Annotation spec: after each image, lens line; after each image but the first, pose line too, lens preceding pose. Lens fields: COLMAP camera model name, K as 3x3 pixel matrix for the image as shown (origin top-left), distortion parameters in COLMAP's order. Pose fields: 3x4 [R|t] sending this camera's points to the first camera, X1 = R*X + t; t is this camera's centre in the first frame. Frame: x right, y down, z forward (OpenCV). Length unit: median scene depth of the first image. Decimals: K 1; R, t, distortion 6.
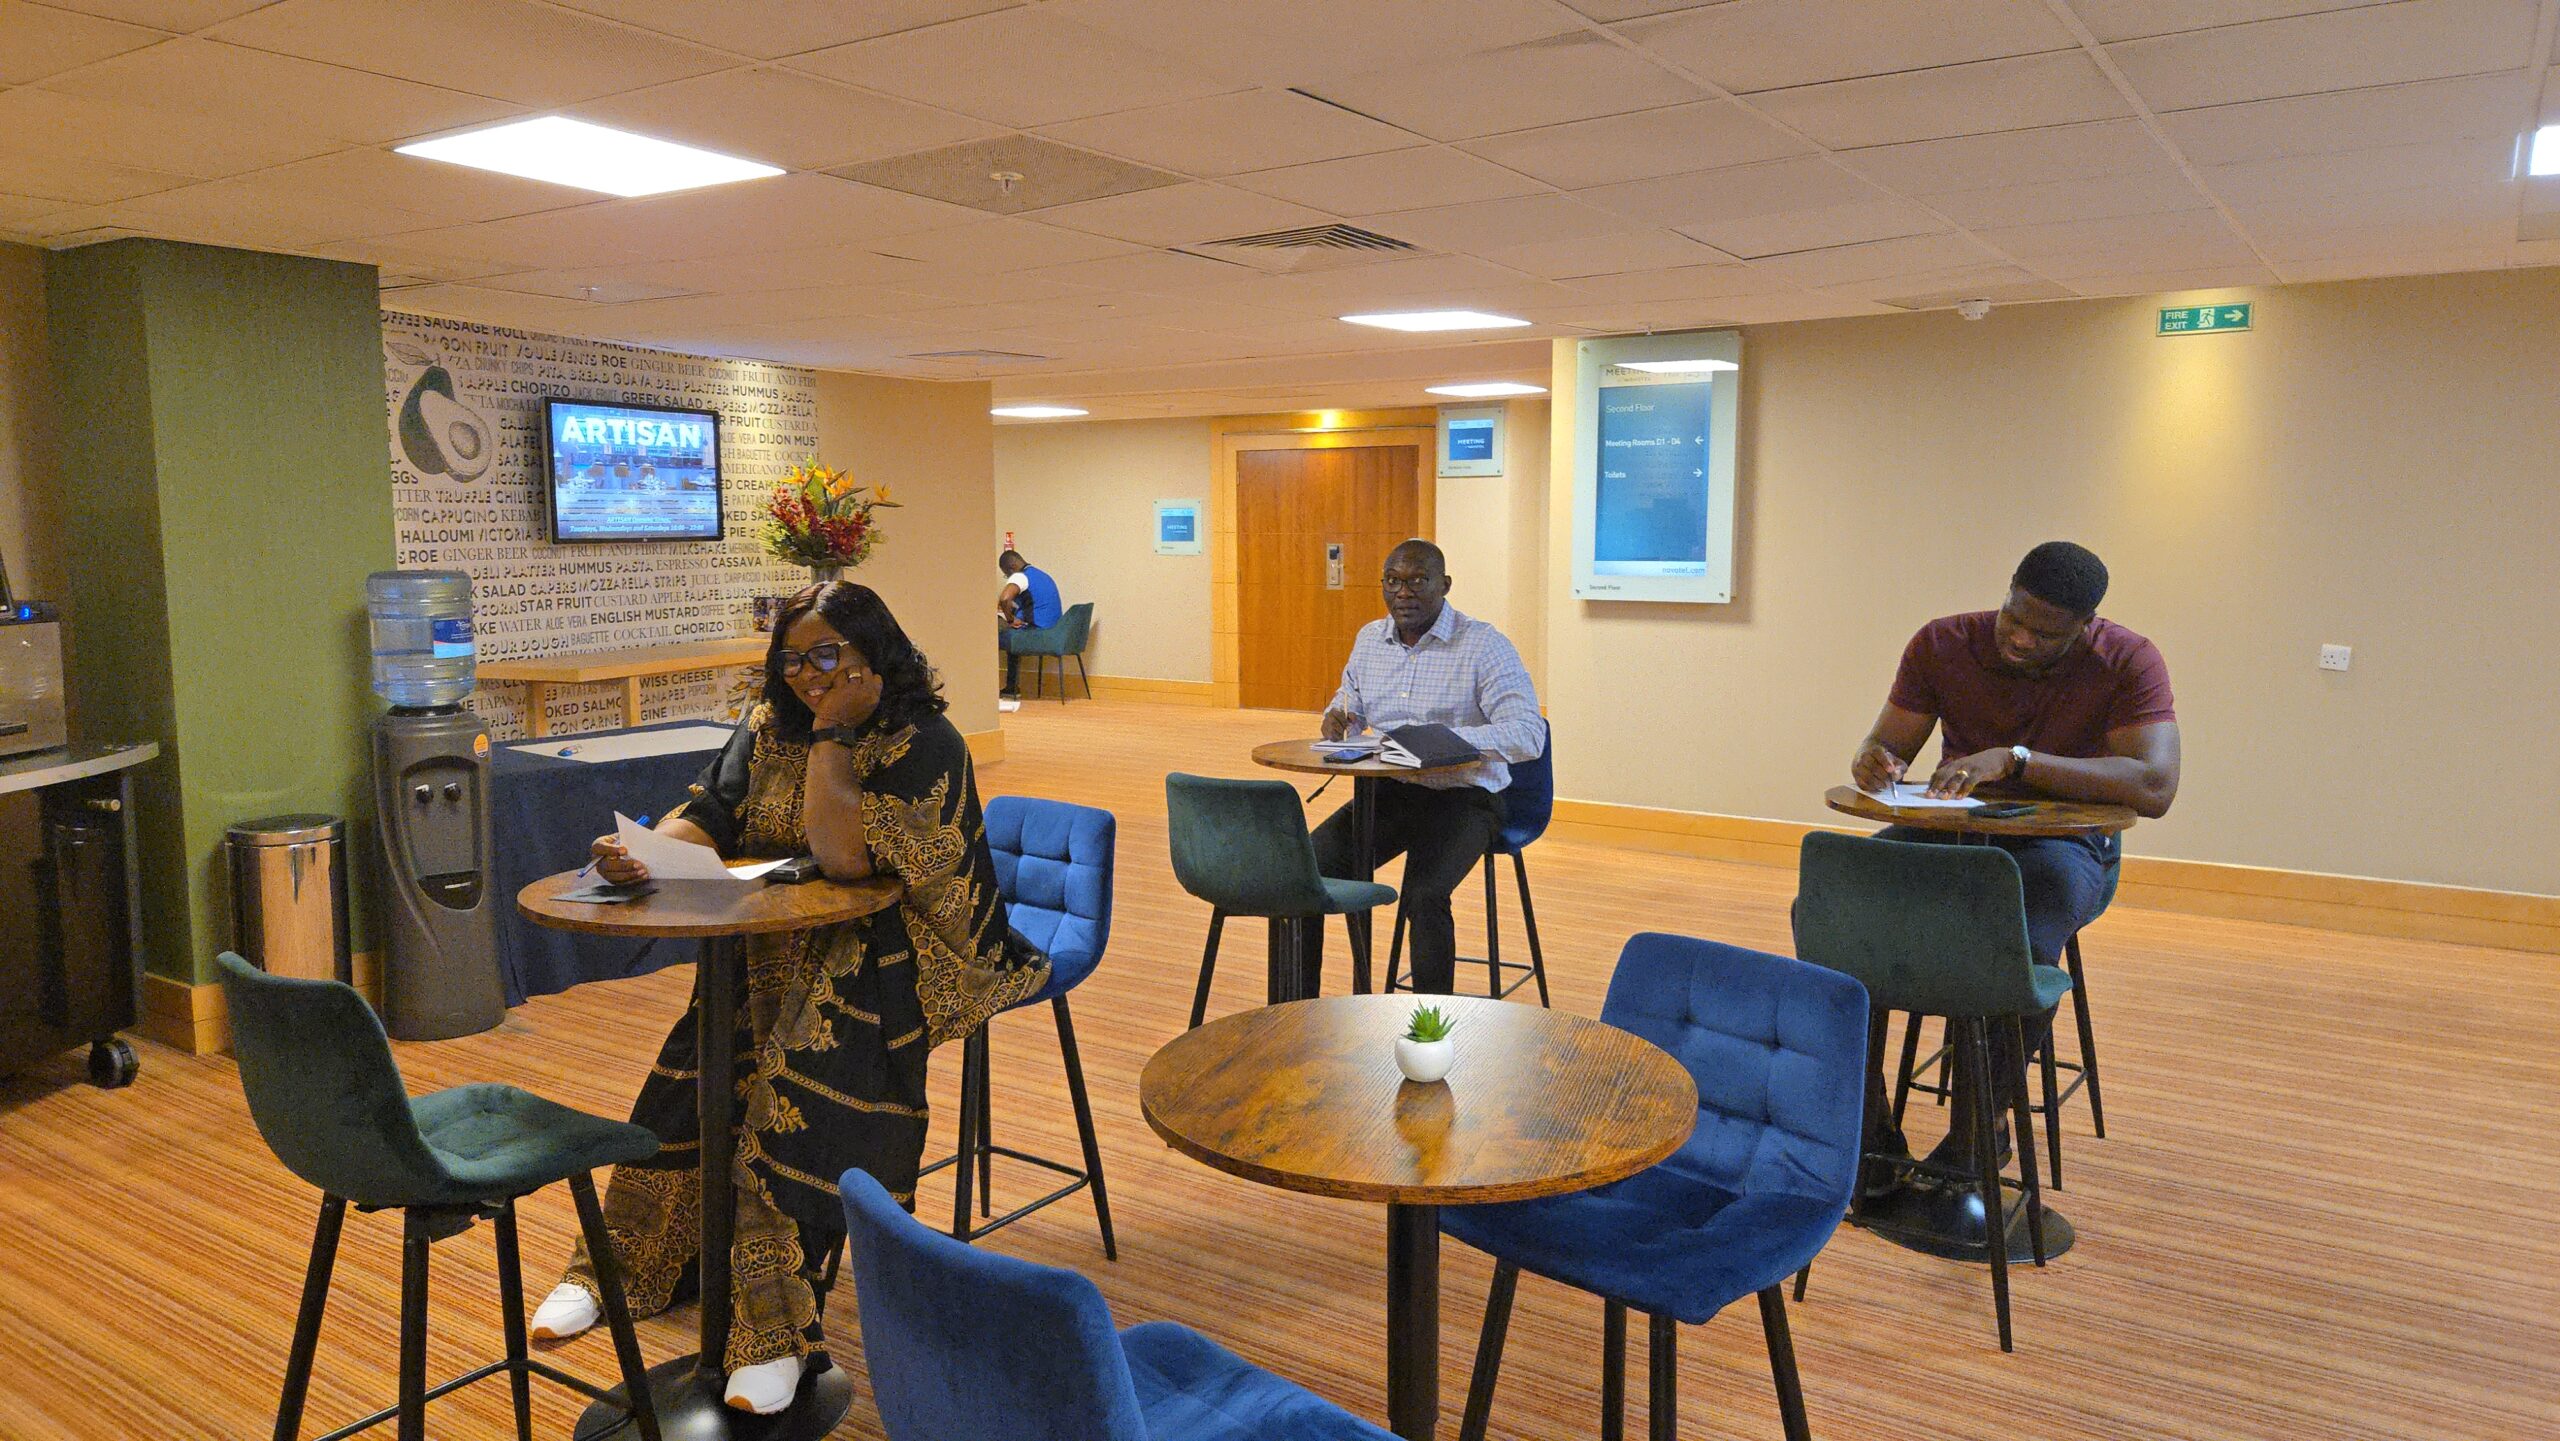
lens RADIAL K [[1734.8, 0, 1270.6], [0, 1734.8, 708.3], [0, 0, 1]] dist [0.050515, -0.004166]
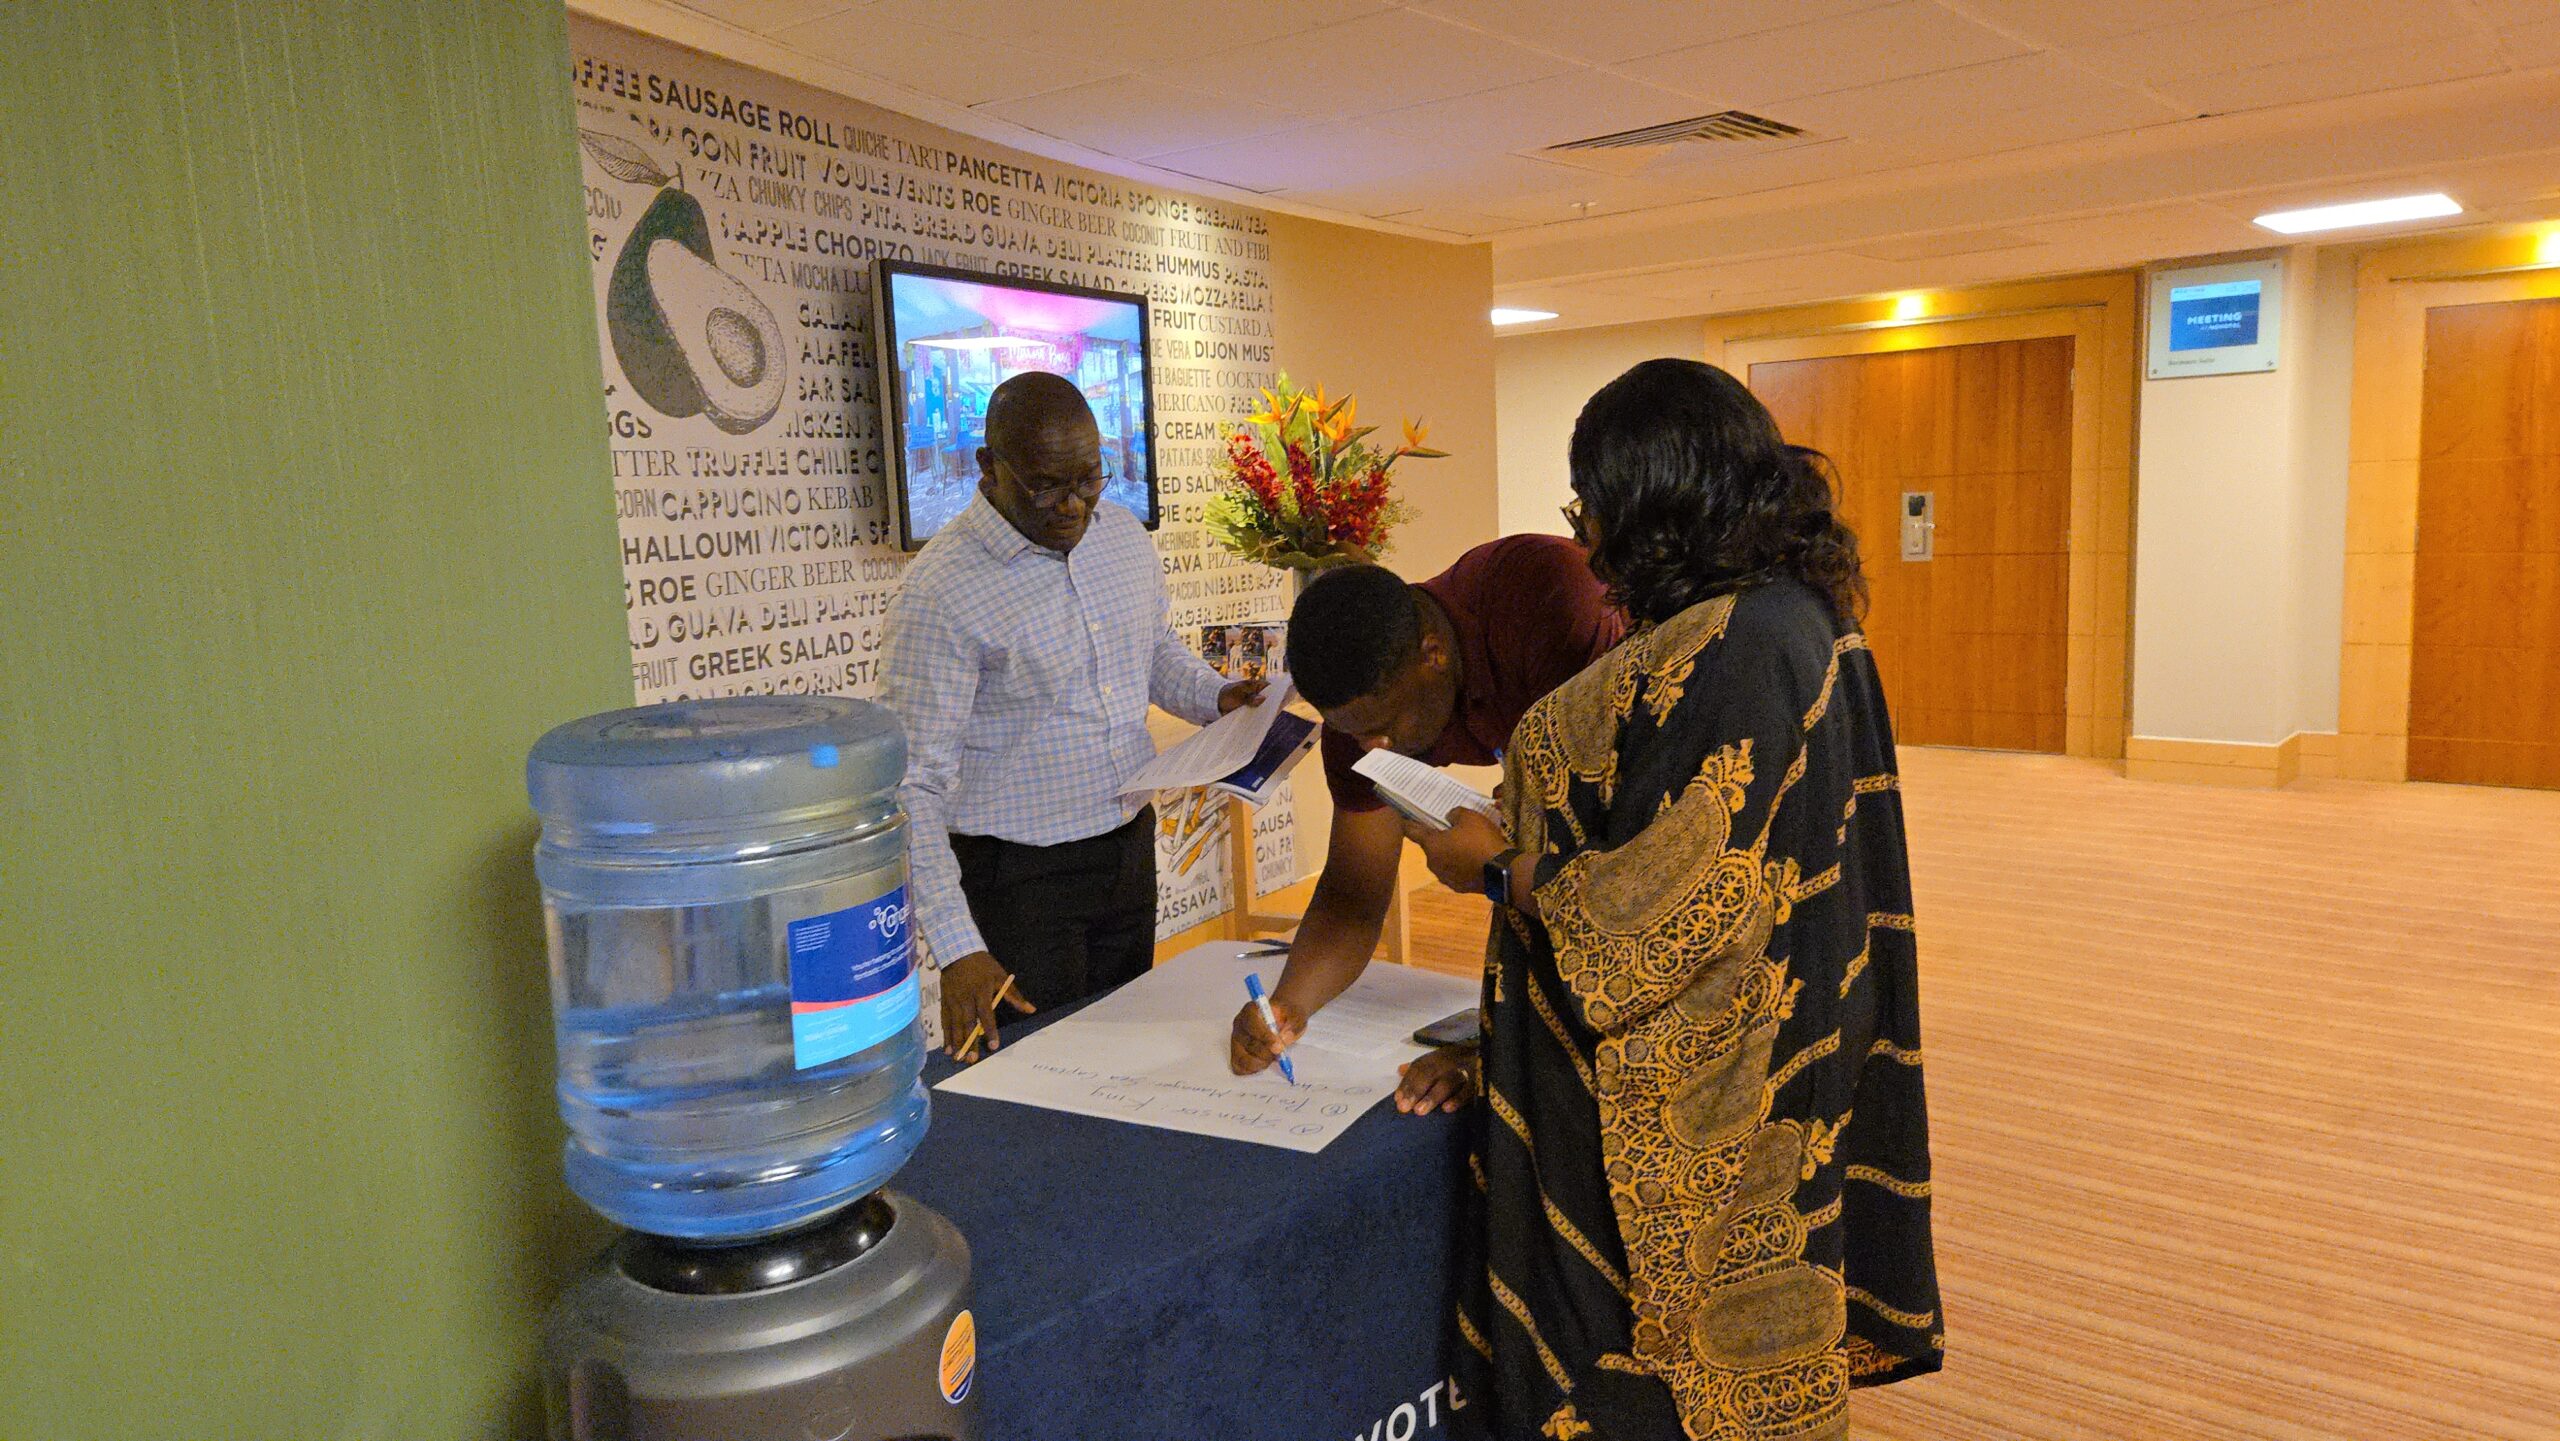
lens RADIAL K [[1734.8, 0, 1288.7], [0, 1734.8, 727.6], [0, 0, 1]] dist [0.050515, -0.004166]
pose [[0.995477, -0.028355, -0.090671, -0.254405], [0.031320, 0.999015, 0.031438, -0.055147], [0.089690, -0.034136, 0.995385, 0.504772]]
